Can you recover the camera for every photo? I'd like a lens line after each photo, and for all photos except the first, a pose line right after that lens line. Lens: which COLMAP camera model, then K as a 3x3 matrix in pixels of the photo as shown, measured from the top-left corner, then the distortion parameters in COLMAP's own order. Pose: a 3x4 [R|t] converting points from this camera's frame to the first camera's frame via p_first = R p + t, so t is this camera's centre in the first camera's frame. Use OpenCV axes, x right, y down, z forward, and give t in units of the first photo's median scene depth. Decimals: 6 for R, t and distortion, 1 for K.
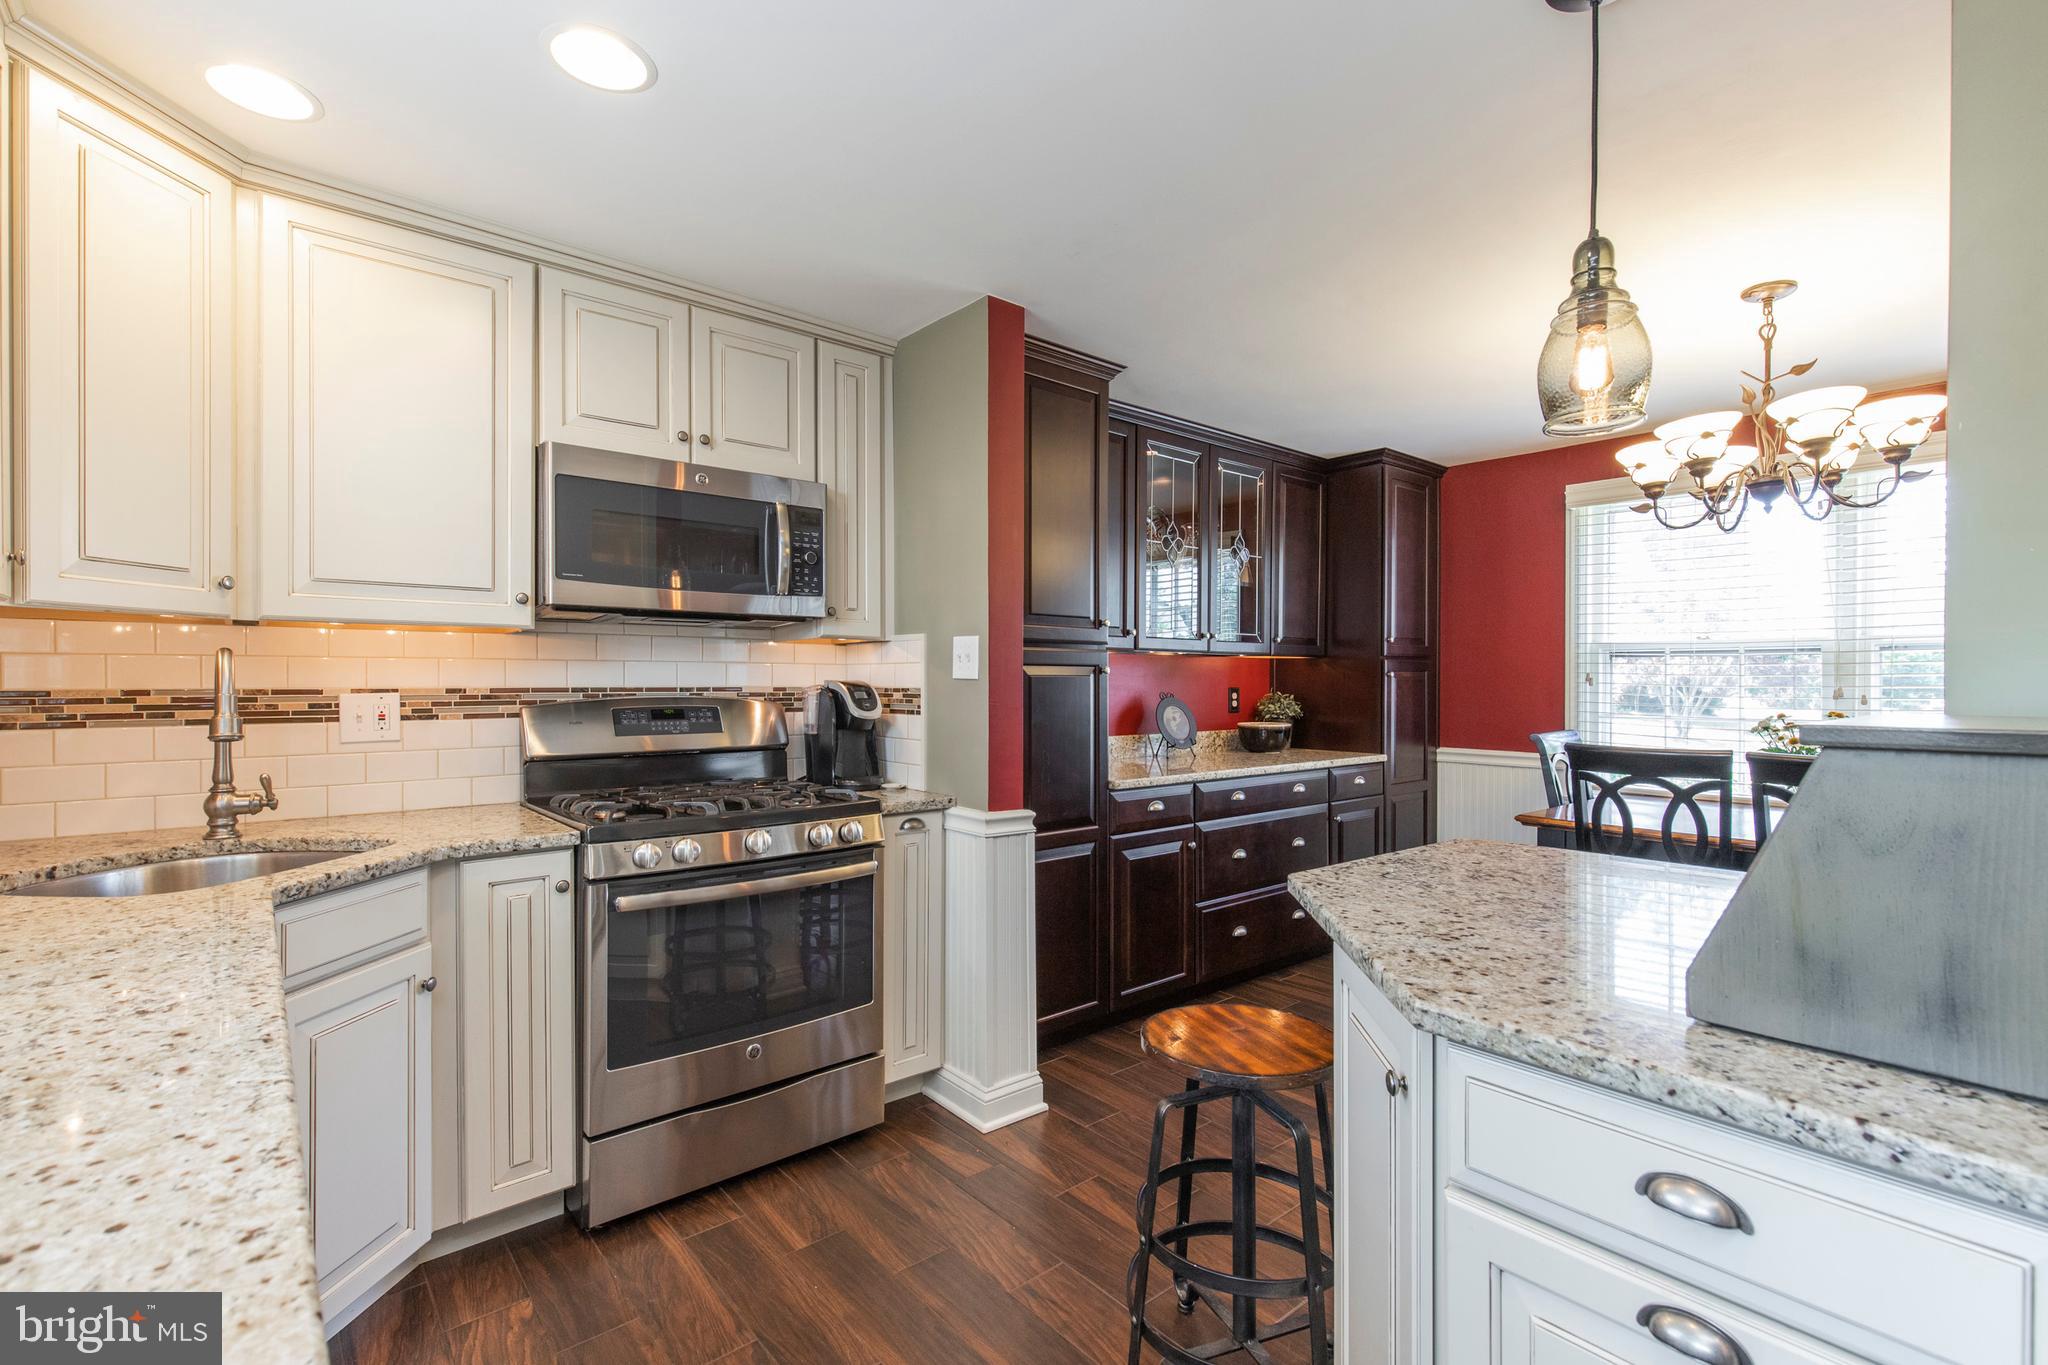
lens RADIAL K [[925.8, 0, 1024.0], [0, 925.8, 682.5], [0, 0, 1]] dist [0.000169, 0.000029]
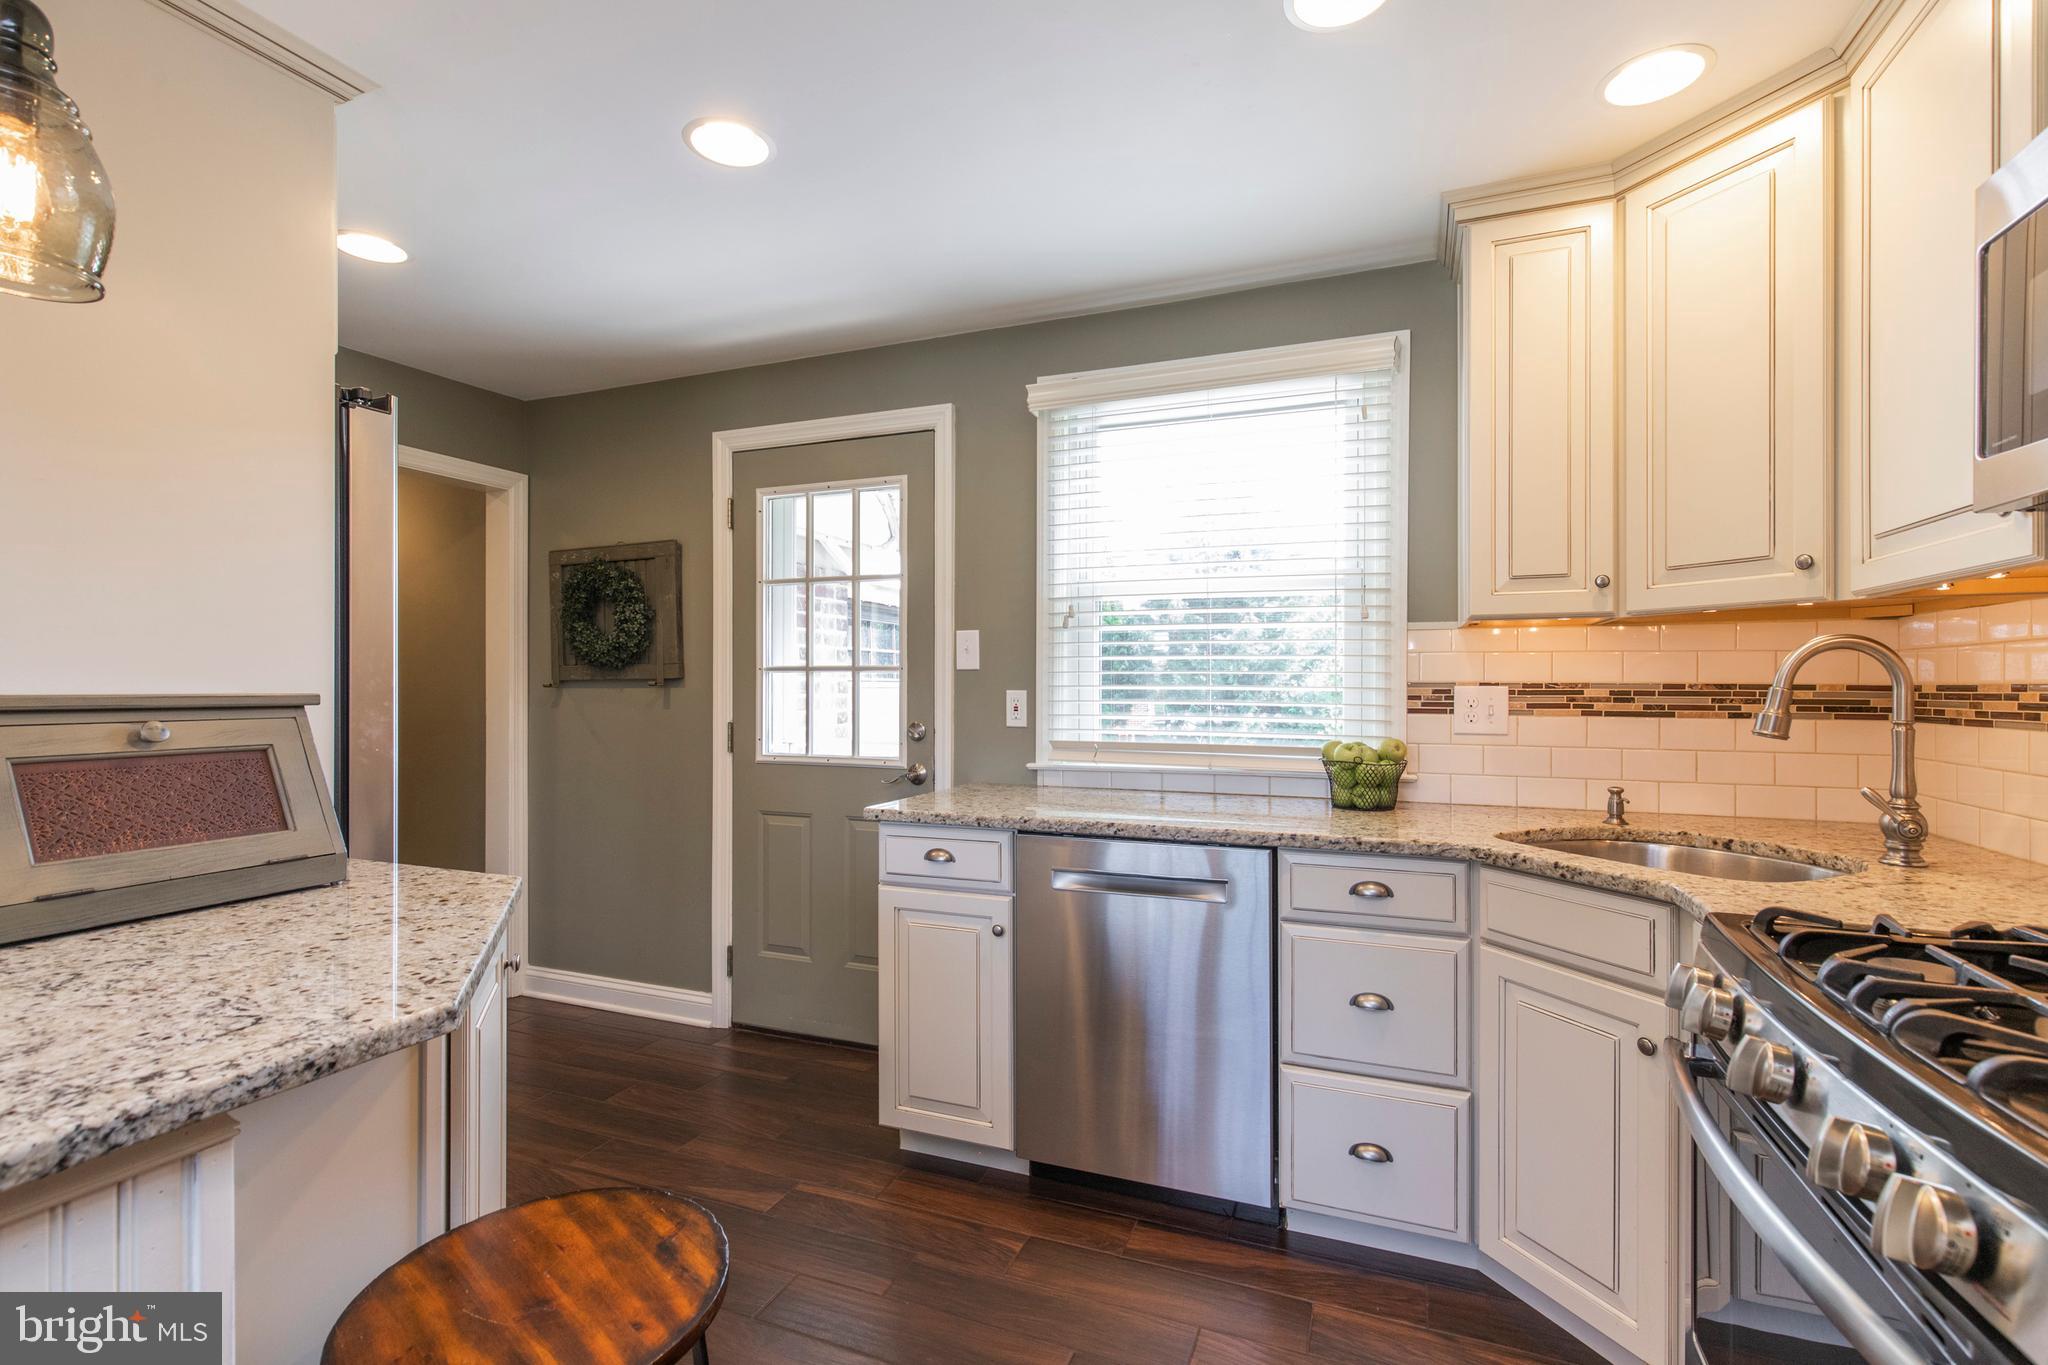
lens RADIAL K [[944.0, 0, 1045.9], [0, 944.0, 686.0], [0, 0, 1]] dist [0.000780, -0.000021]
pose [[-0.881735, 0.000841, -0.471744, 0.160081], [-0.001119, 0.999992, 0.003876, 0.006062], [0.471743, 0.003945, -0.881727, 1.127879]]
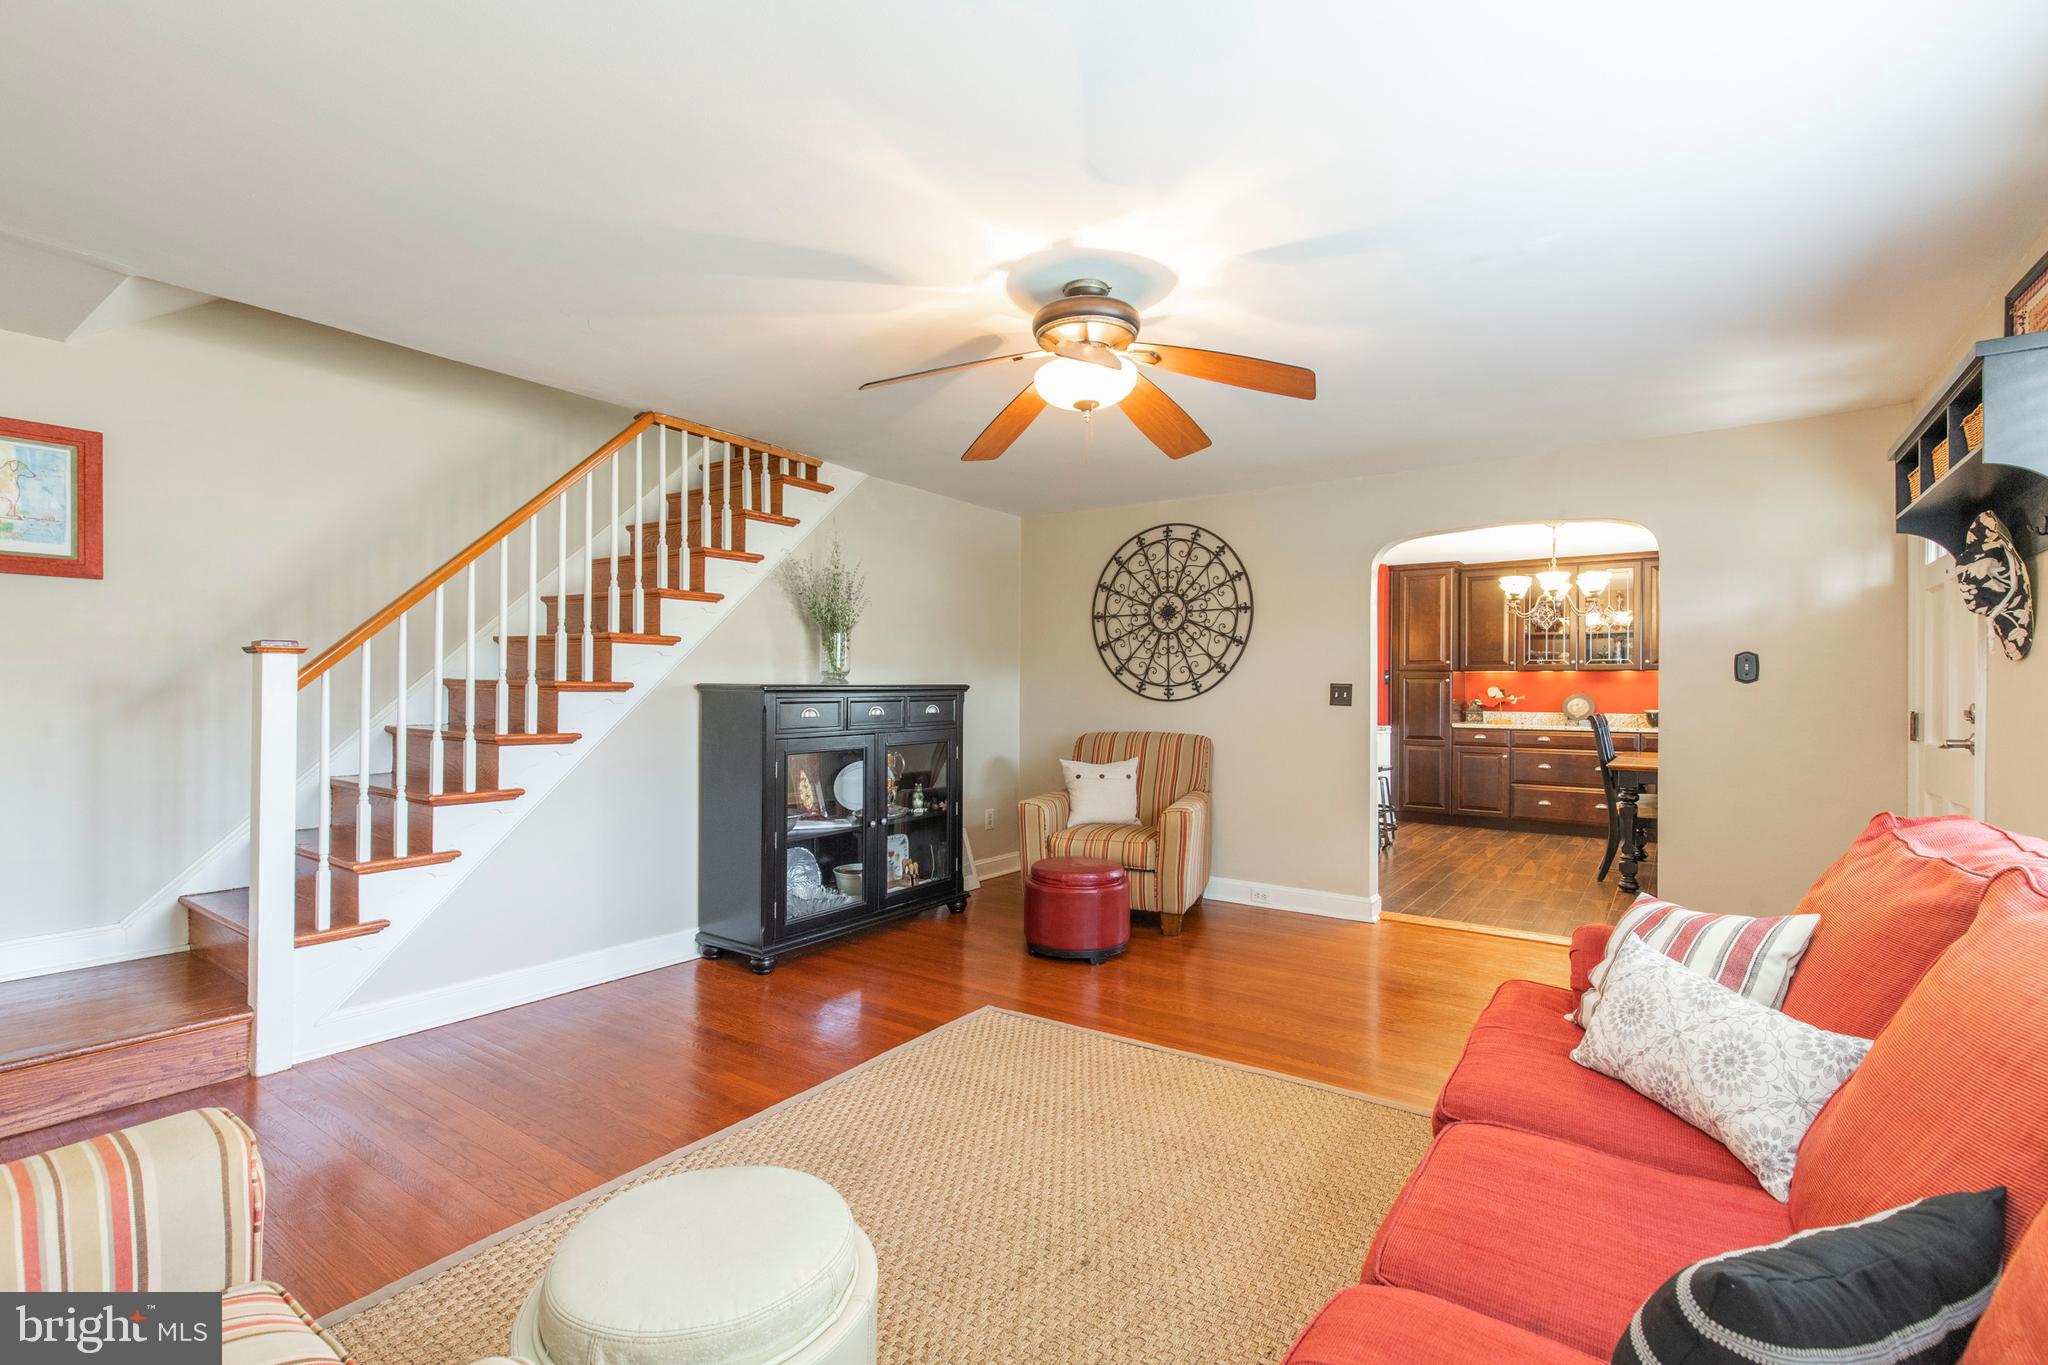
lens RADIAL K [[907.6, 0, 1034.4], [0, 907.6, 687.0], [0, 0, 1]] dist [0.002314, 0.000098]
pose [[0.253744, -0.004399, -0.967261, 2.886837], [-0.010696, 0.999916, -0.007353, 0.047048], [0.967212, 0.012211, 0.253676, -0.975906]]
